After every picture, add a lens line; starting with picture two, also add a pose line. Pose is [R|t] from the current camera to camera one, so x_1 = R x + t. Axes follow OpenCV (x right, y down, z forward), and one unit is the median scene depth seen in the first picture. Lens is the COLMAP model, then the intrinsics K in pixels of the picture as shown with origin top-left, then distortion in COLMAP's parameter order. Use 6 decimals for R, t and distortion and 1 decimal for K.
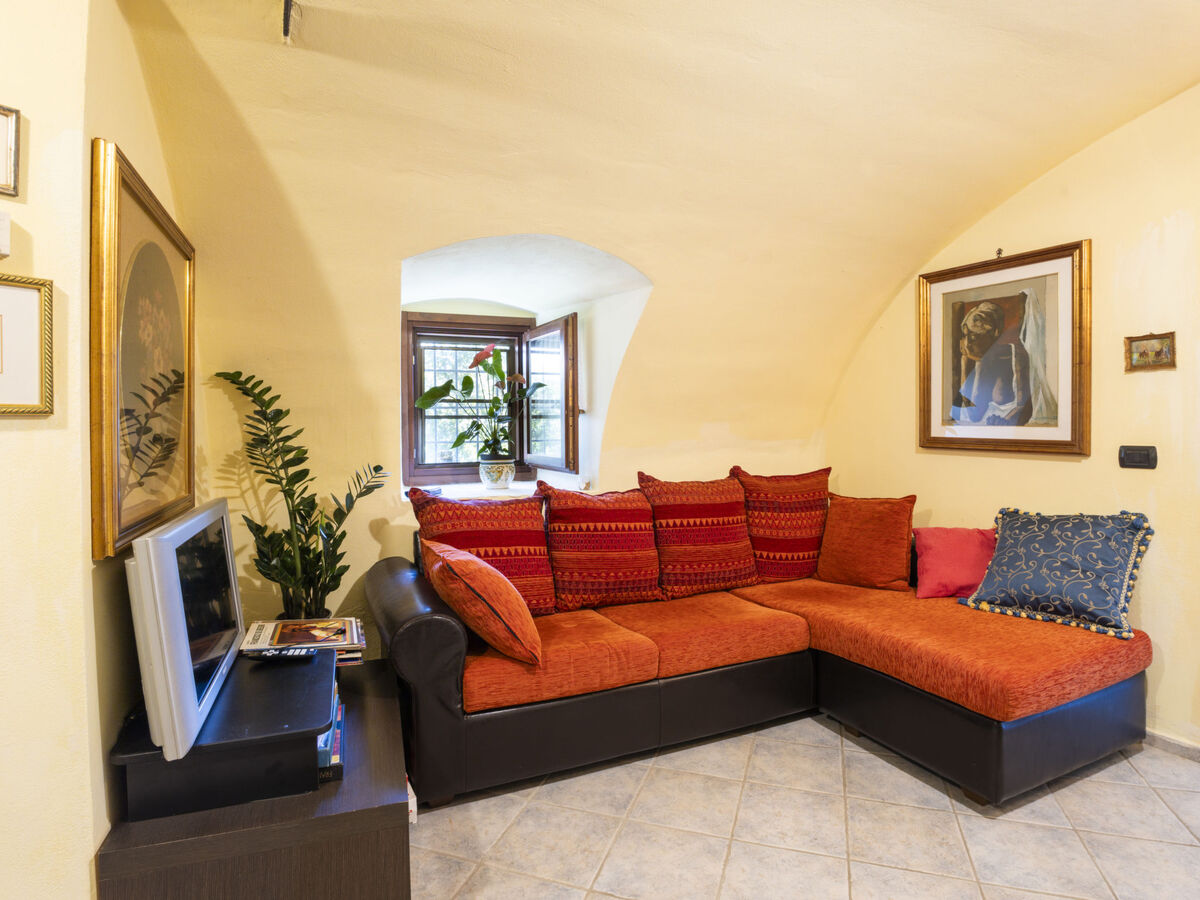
lens RADIAL K [[661.6, 0, 594.8], [0, 661.6, 433.9], [0, 0, 1]] dist [-0.040733, 0.003796]
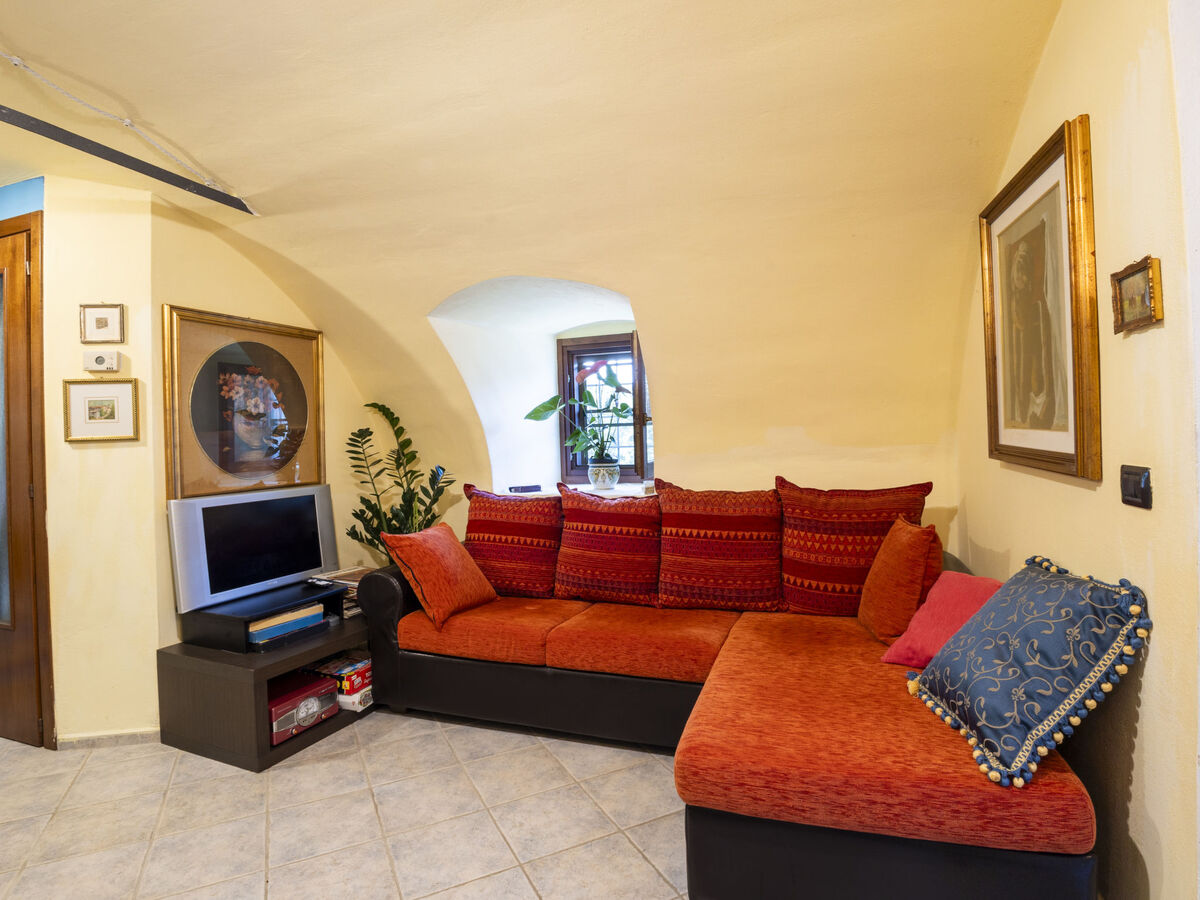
lens RADIAL K [[661.6, 0, 594.8], [0, 661.6, 433.9], [0, 0, 1]] dist [-0.040733, 0.003796]
pose [[0.705917, -0.008570, -0.708243, 0.799809], [0.012863, 0.999917, 0.000722, -0.014262], [0.708178, -0.009620, 0.705969, 0.241447]]
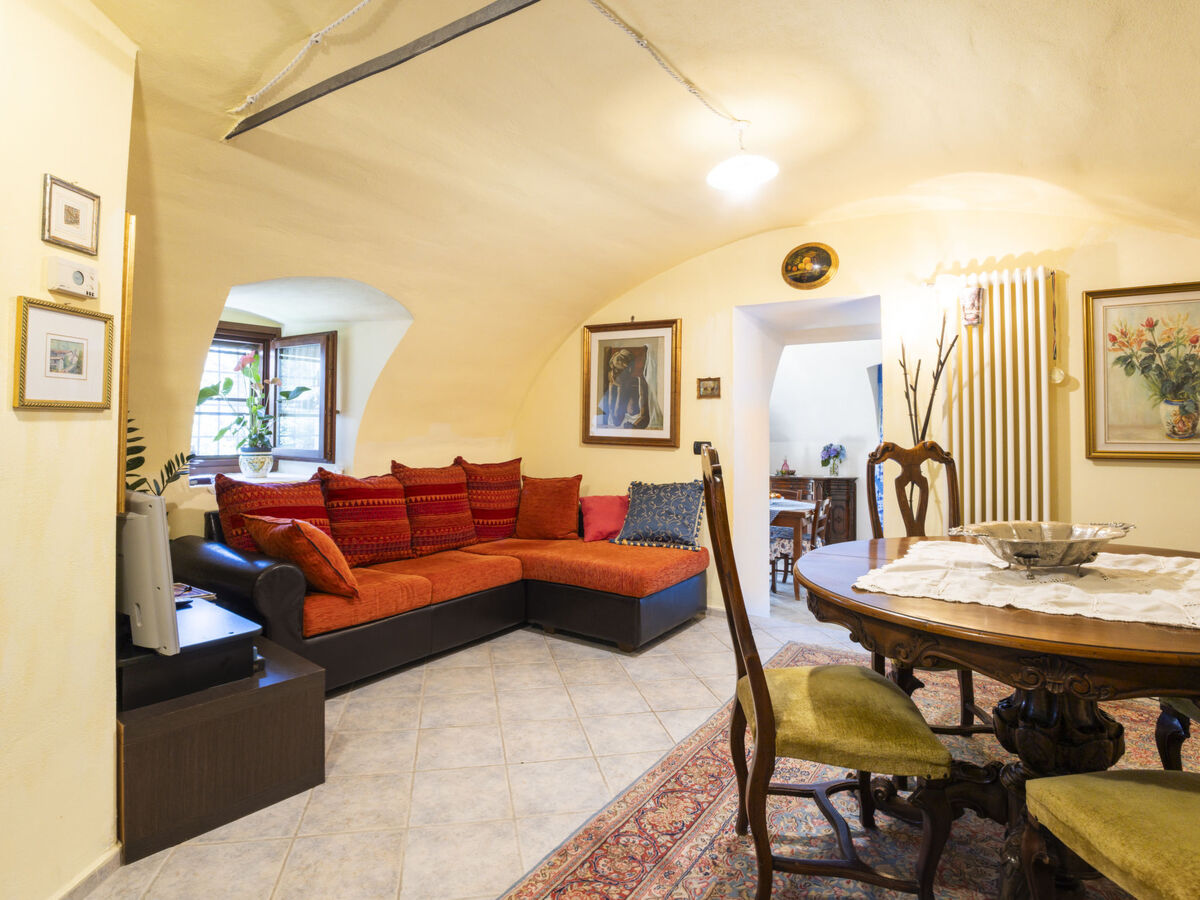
lens RADIAL K [[673.6, 0, 595.9], [0, 673.6, 415.6], [0, 0, 1]] dist [-0.031417, 0.000907]
pose [[0.856100, 0.025504, 0.516181, -0.300167], [-0.010853, 0.999449, -0.031381, 0.007728], [-0.516697, 0.021263, 0.855904, -0.357298]]
